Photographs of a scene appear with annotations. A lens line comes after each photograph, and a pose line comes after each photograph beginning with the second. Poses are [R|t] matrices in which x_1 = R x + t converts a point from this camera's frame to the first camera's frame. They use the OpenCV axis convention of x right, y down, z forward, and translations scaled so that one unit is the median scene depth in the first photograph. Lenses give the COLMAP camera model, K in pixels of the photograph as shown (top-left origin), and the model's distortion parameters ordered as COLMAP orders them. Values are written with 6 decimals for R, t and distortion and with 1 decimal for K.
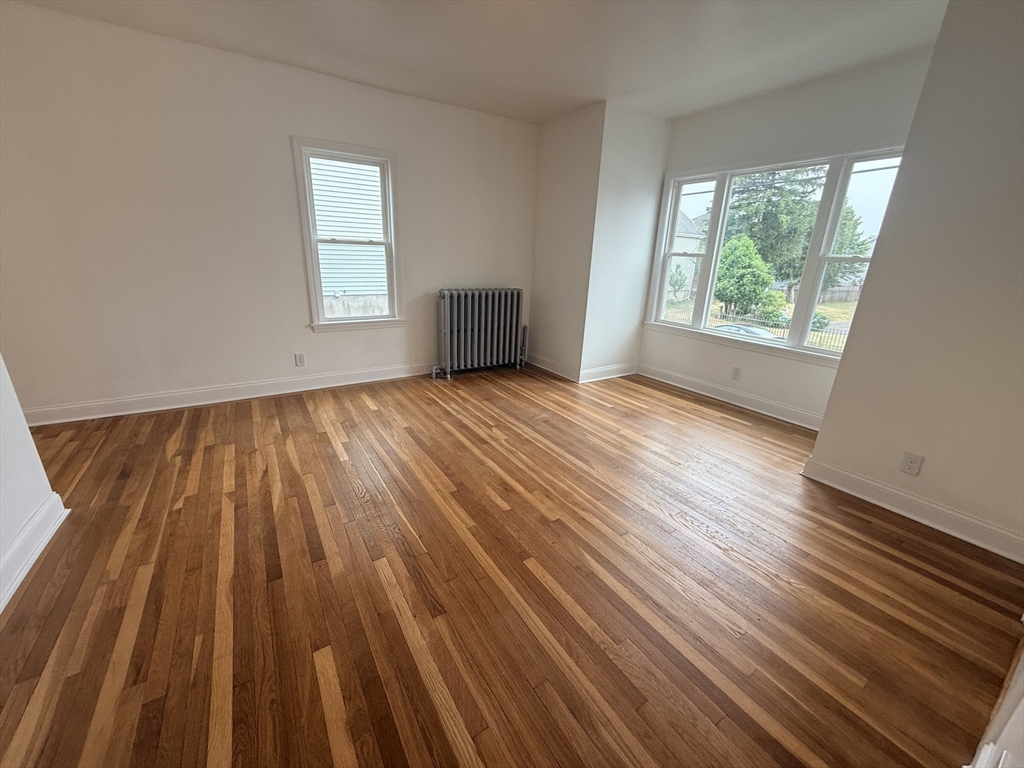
lens RADIAL K [[409.8, 0, 512.0], [0, 409.8, 384.0], [0, 0, 1]] dist [0.000240, -0.000126]
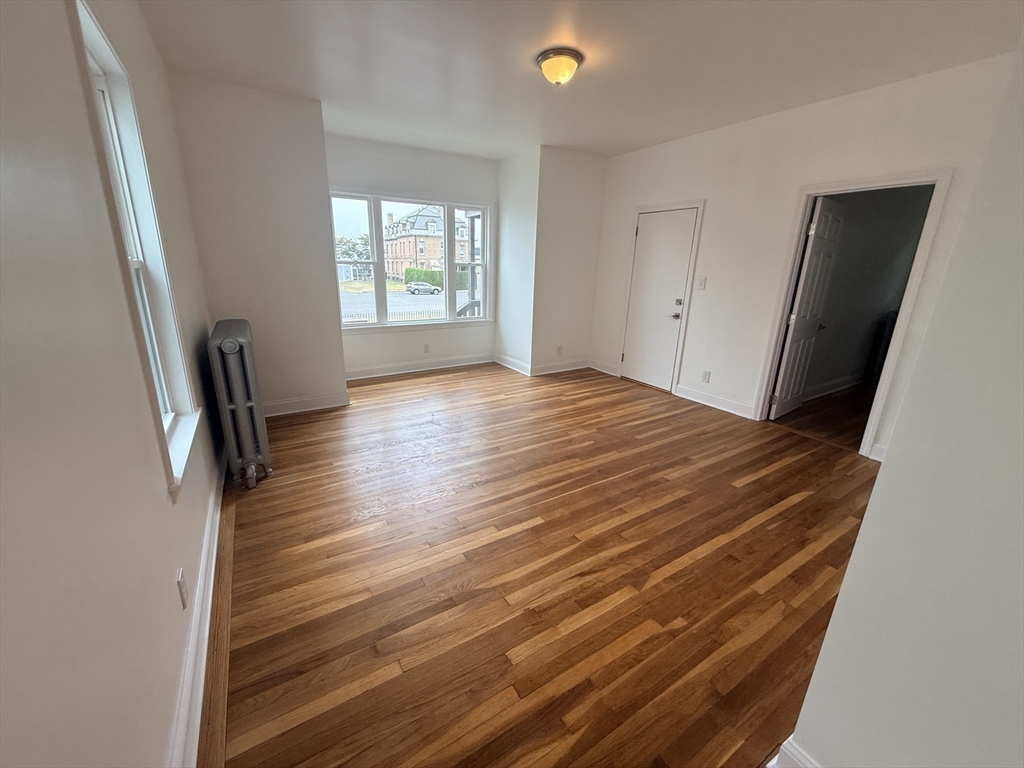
lens RADIAL K [[409.8, 0, 512.0], [0, 409.8, 384.0], [0, 0, 1]] dist [0.000240, -0.000126]
pose [[0.006234, -0.316909, 0.948435, -1.342012], [0.287605, 0.908947, 0.301824, -0.418937], [-0.957729, 0.270893, 0.096811, 1.053734]]
